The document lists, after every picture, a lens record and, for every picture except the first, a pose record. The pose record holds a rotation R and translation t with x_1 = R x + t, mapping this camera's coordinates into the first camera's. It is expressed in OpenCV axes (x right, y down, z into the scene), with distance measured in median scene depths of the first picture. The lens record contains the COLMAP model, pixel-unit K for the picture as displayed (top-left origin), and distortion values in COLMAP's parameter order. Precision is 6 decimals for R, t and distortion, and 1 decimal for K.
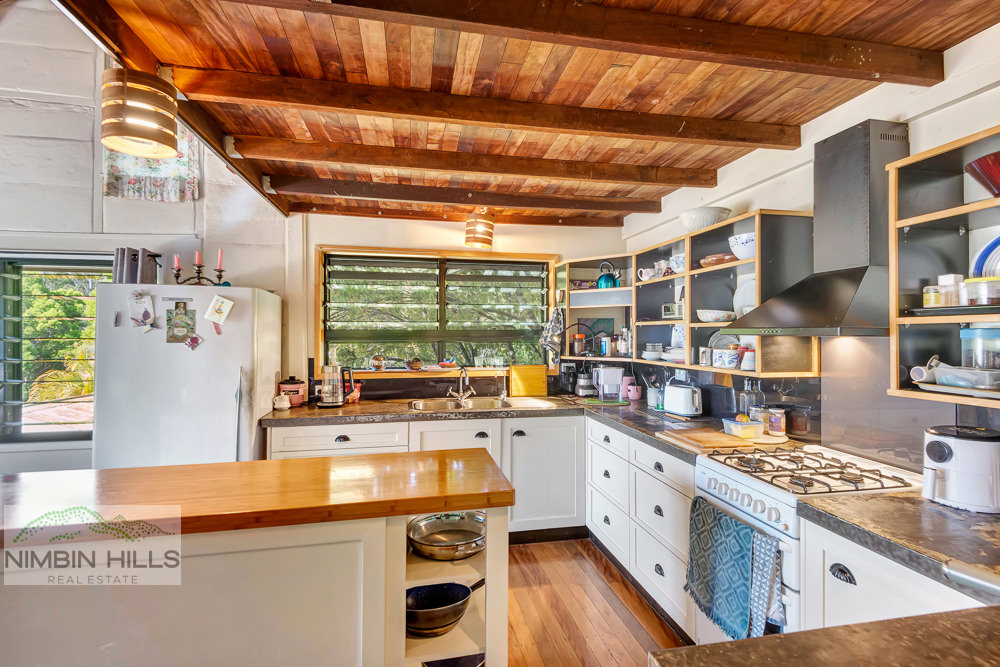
lens RADIAL K [[498.2, 0, 514.8], [0, 498.2, 329.6], [0, 0, 1]] dist [0.002398, -0.000236]
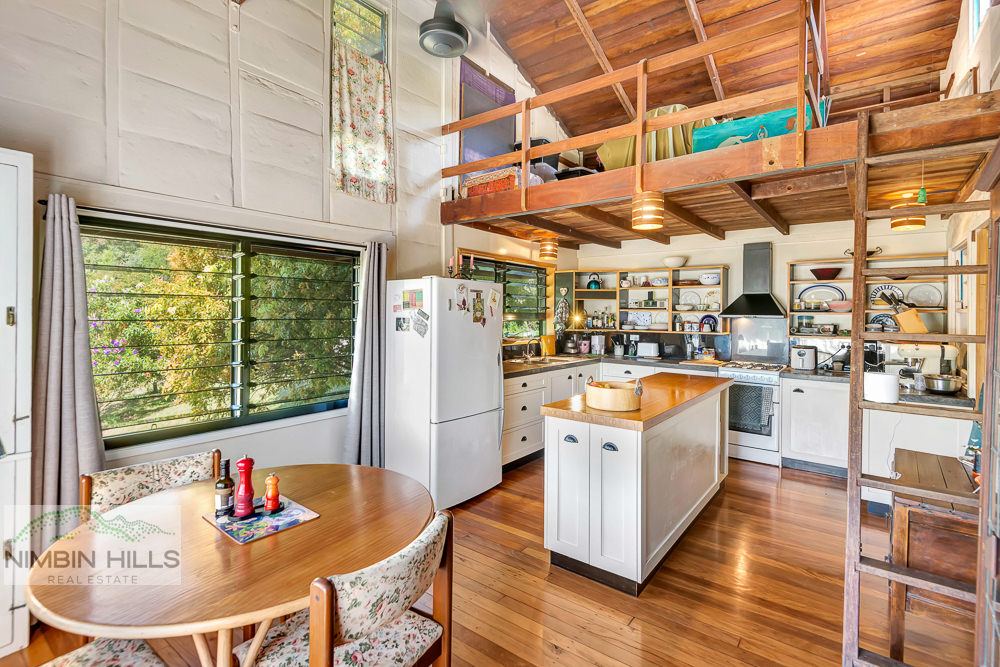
lens RADIAL K [[470.9, 0, 500.0], [0, 470.9, 333.5], [0, 0, 1]] dist [0.001641, 0.000042]
pose [[0.763988, -0.023557, 0.644801, -1.223868], [-0.009648, 0.998805, 0.047921, -0.005220], [-0.645159, -0.042833, 0.762847, -0.037167]]
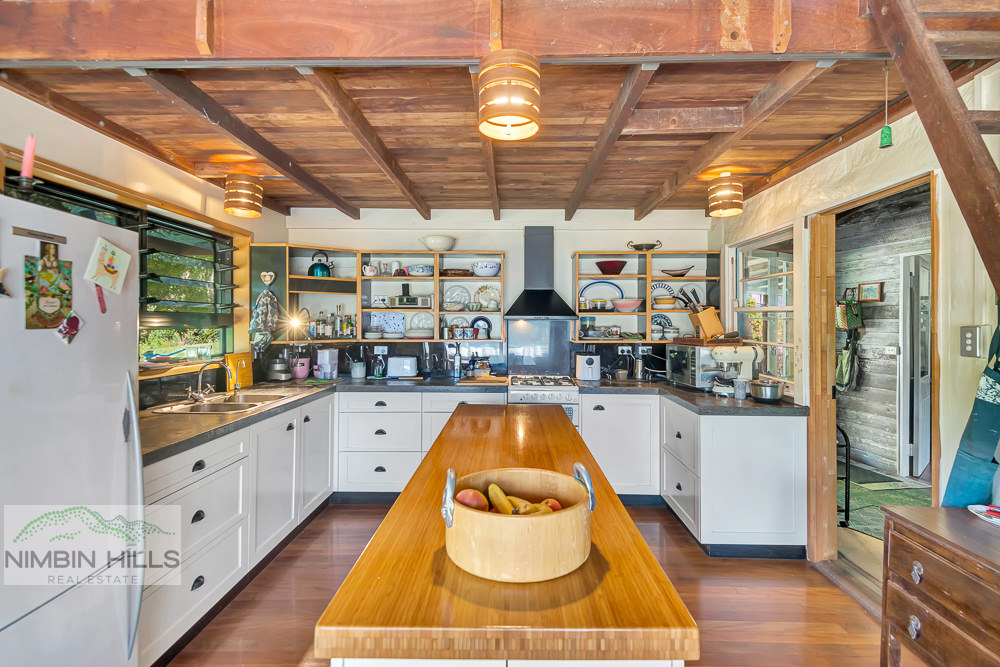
lens RADIAL K [[486.9, 0, 512.0], [0, 486.9, 319.9], [0, 0, 1]] dist [0.031841, -0.023306]
pose [[0.211665, 0.004594, 0.977332, -0.856097], [-0.005080, 0.999981, -0.003601, 0.014451], [-0.977329, -0.004203, 0.211684, 0.394824]]
